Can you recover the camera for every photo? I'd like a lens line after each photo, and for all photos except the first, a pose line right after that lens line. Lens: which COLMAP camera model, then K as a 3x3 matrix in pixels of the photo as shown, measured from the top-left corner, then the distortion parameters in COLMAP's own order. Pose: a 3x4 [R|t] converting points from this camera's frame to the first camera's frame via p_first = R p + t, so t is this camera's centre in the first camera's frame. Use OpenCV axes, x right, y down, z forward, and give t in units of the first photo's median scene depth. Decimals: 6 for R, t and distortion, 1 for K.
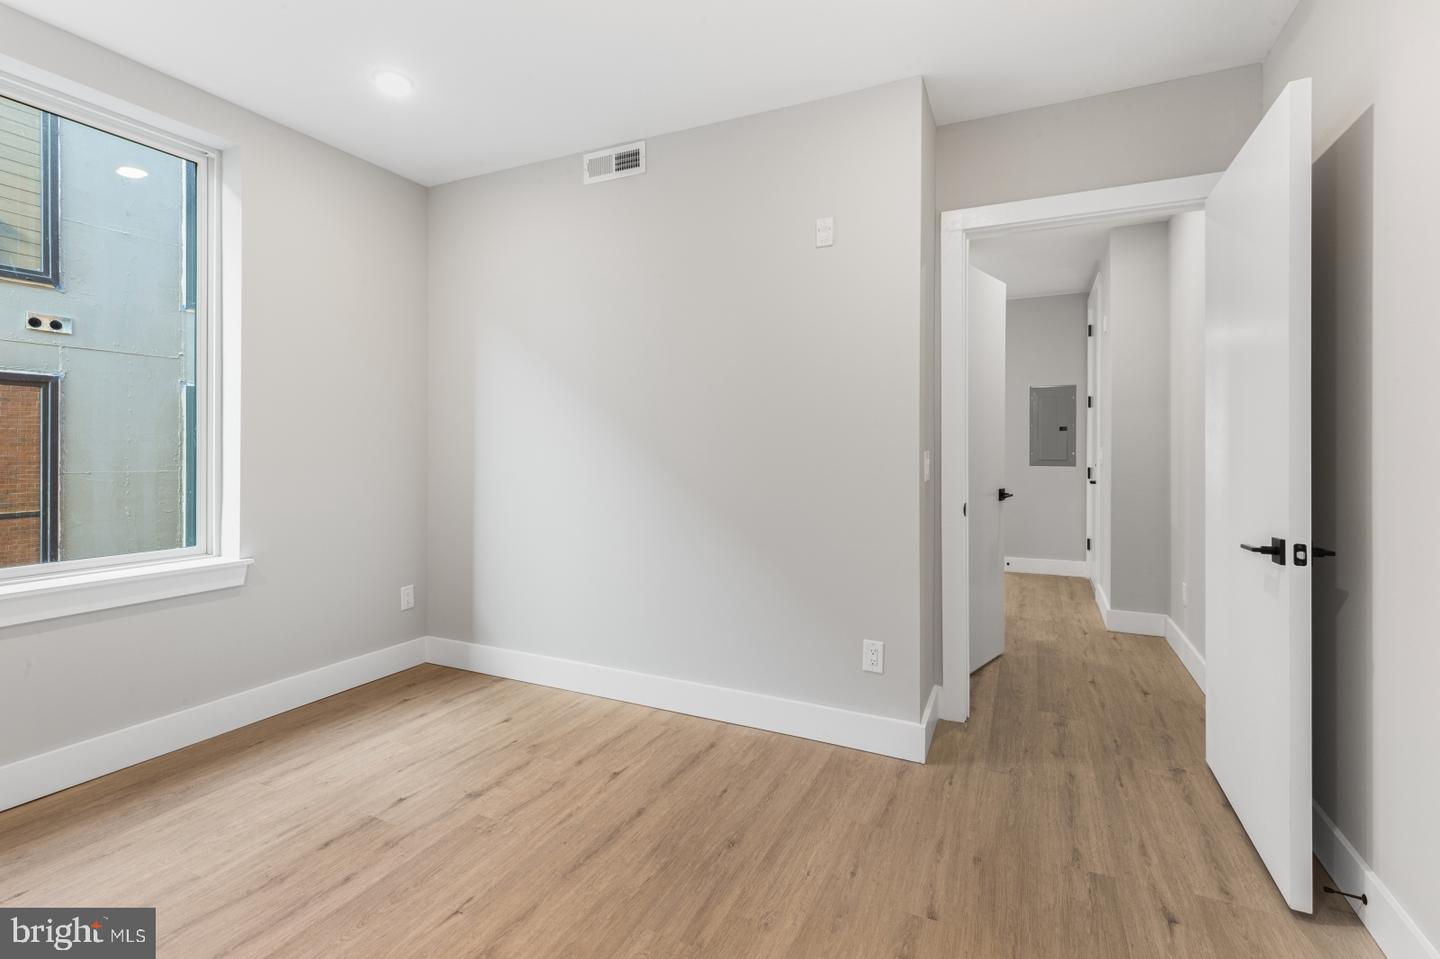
lens RADIAL K [[668.5, 0, 715.5], [0, 668.5, 451.7], [0, 0, 1]] dist [-0.000312, -0.000052]
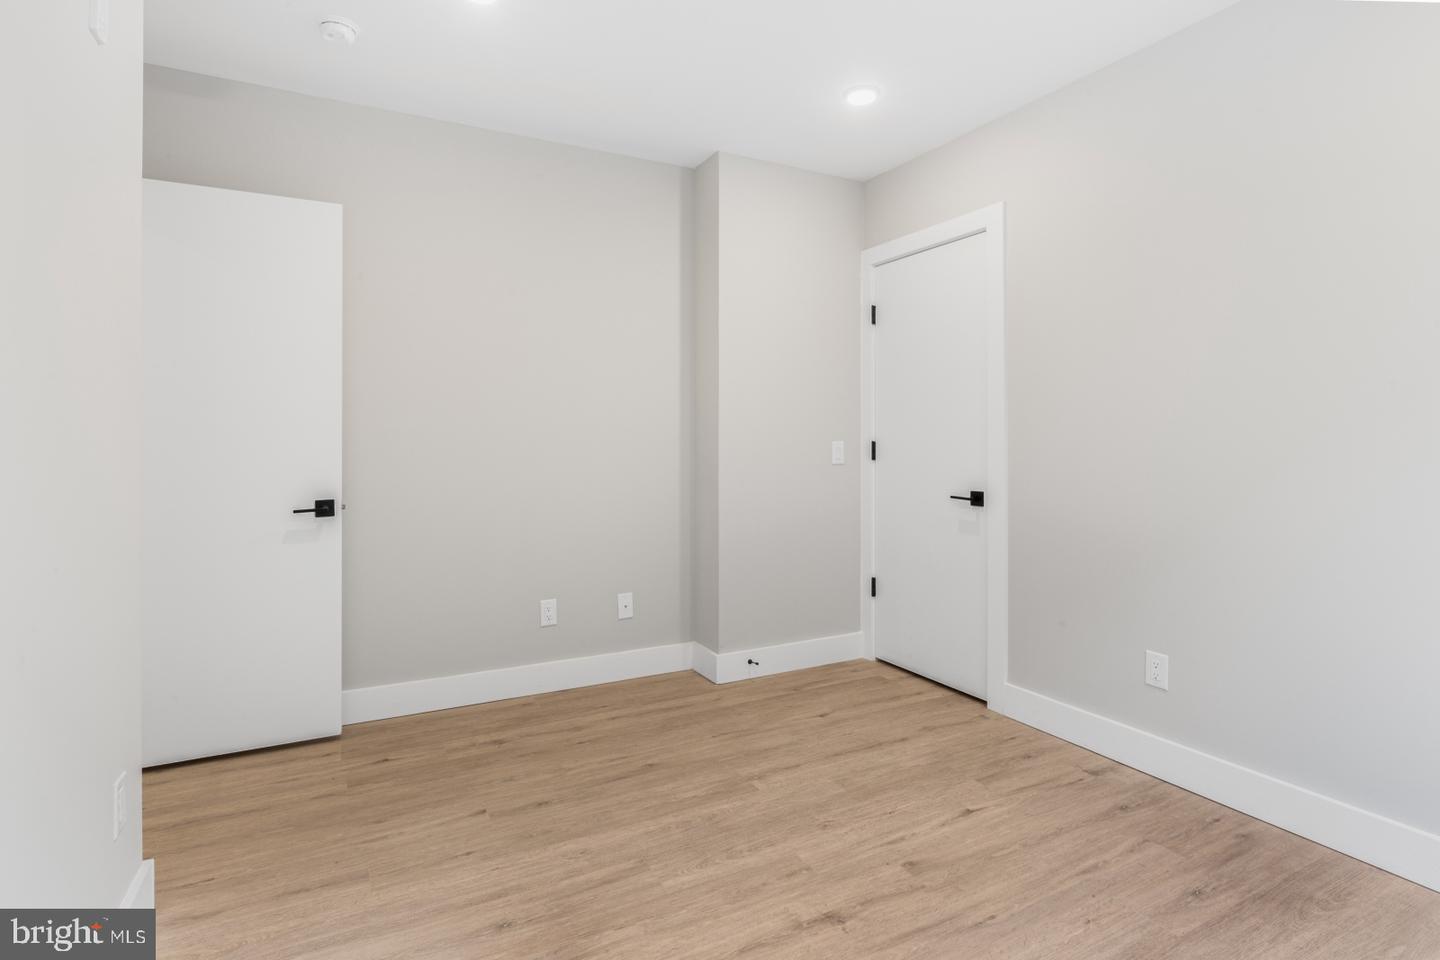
lens RADIAL K [[687.4, 0, 702.4], [0, 687.4, 433.3], [0, 0, 1]] dist [0.000224, -0.000383]
pose [[-0.790440, 0.000693, 0.612539, -0.704046], [-0.000612, 0.999998, -0.001922, -0.016280], [-0.612539, -0.001894, -0.790438, 1.558128]]
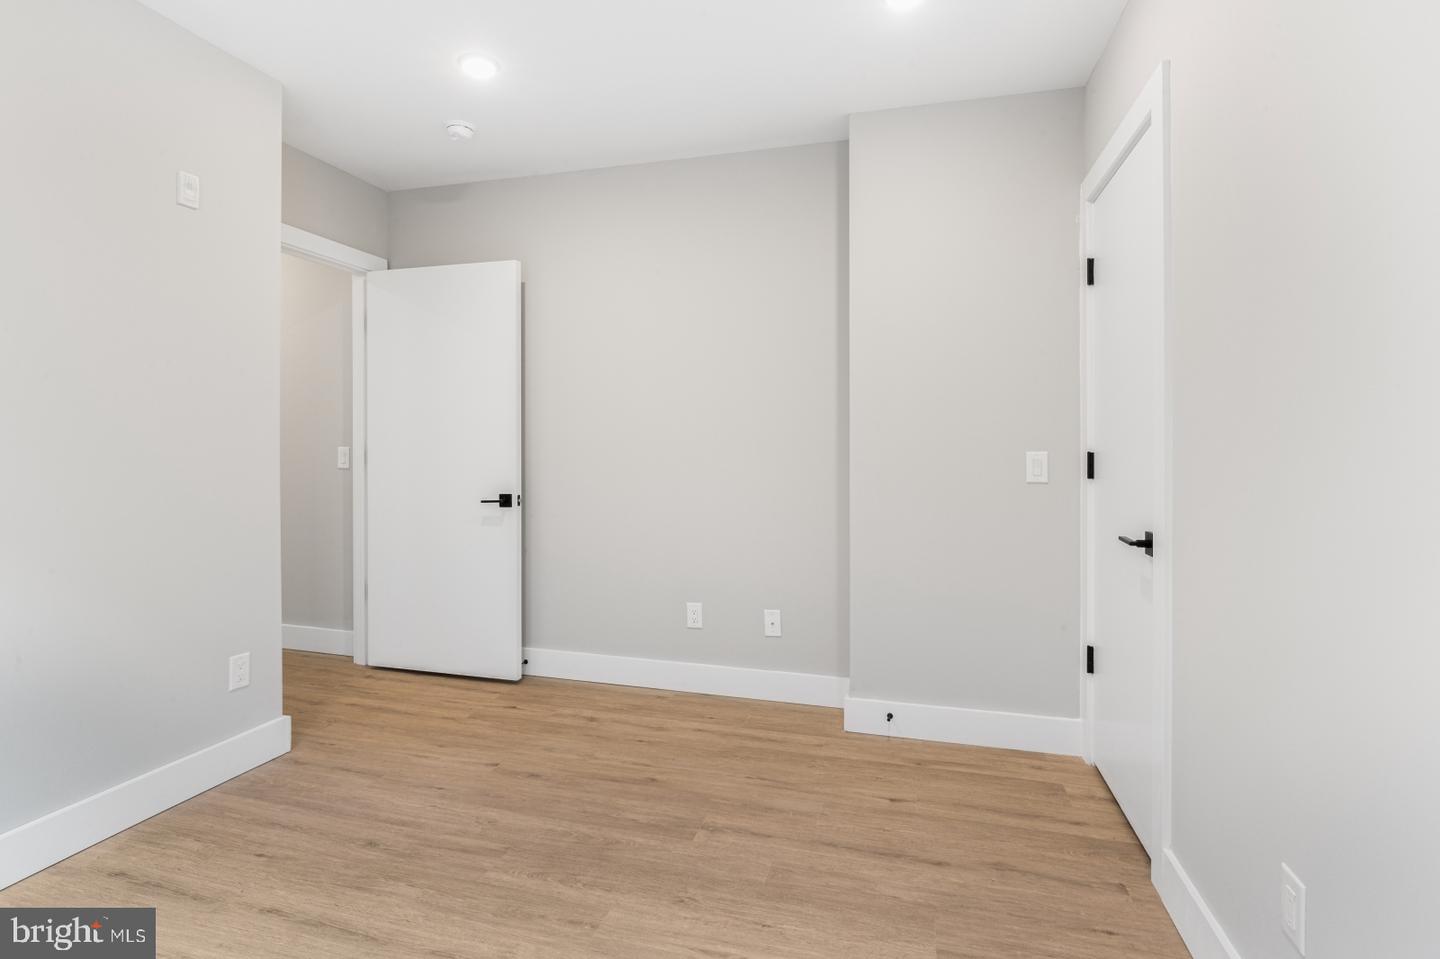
lens RADIAL K [[699.6, 0, 722.2], [0, 699.6, 442.8], [0, 0, 1]] dist [0.000248, -0.000028]
pose [[-0.178935, -0.000826, 0.983861, -1.133822], [0.000095, 1.000000, 0.000856, -0.017591], [-0.983861, 0.000246, -0.178935, 0.687064]]
